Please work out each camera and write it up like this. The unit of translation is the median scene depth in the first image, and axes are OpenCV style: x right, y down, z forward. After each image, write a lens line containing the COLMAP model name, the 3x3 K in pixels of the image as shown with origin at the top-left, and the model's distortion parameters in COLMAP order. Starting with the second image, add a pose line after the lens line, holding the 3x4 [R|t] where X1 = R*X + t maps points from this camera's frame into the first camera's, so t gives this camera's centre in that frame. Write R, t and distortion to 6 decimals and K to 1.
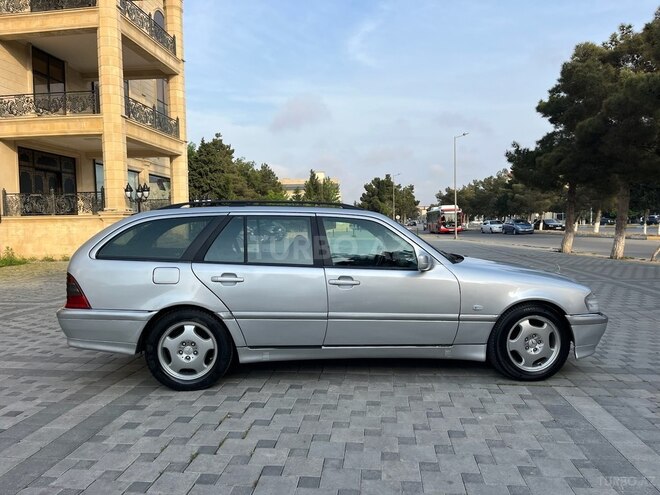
lens RADIAL K [[498.2, 0, 333.5], [0, 498.2, 248.1], [0, 0, 1]] dist [0.079070, -0.103455]
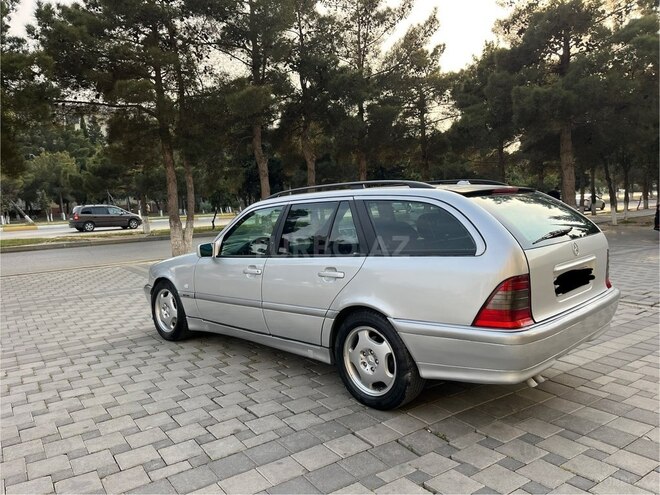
lens RADIAL K [[498.2, 0, 330.6], [0, 498.2, 251.6], [0, 0, 1]] dist [0.079070, -0.103455]
pose [[-0.646788, -0.036686, 0.761787, -0.859177], [0.087548, 0.988668, 0.121944, -0.097197], [-0.757628, 0.145564, -0.636247, 1.880137]]
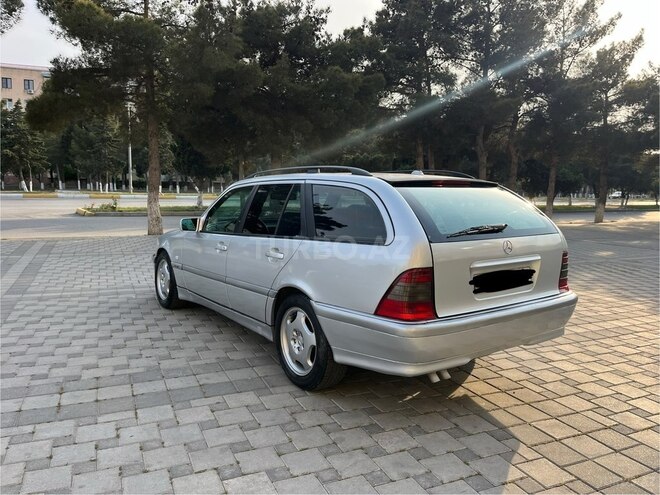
lens RADIAL K [[498.2, 0, 329.8], [0, 498.2, 250.0], [0, 0, 1]] dist [0.079070, -0.103455]
pose [[-0.518443, -0.099995, 0.849246, -1.000484], [0.031687, 0.990211, 0.135937, -0.079271], [-0.854525, 0.097385, -0.510199, 1.710057]]
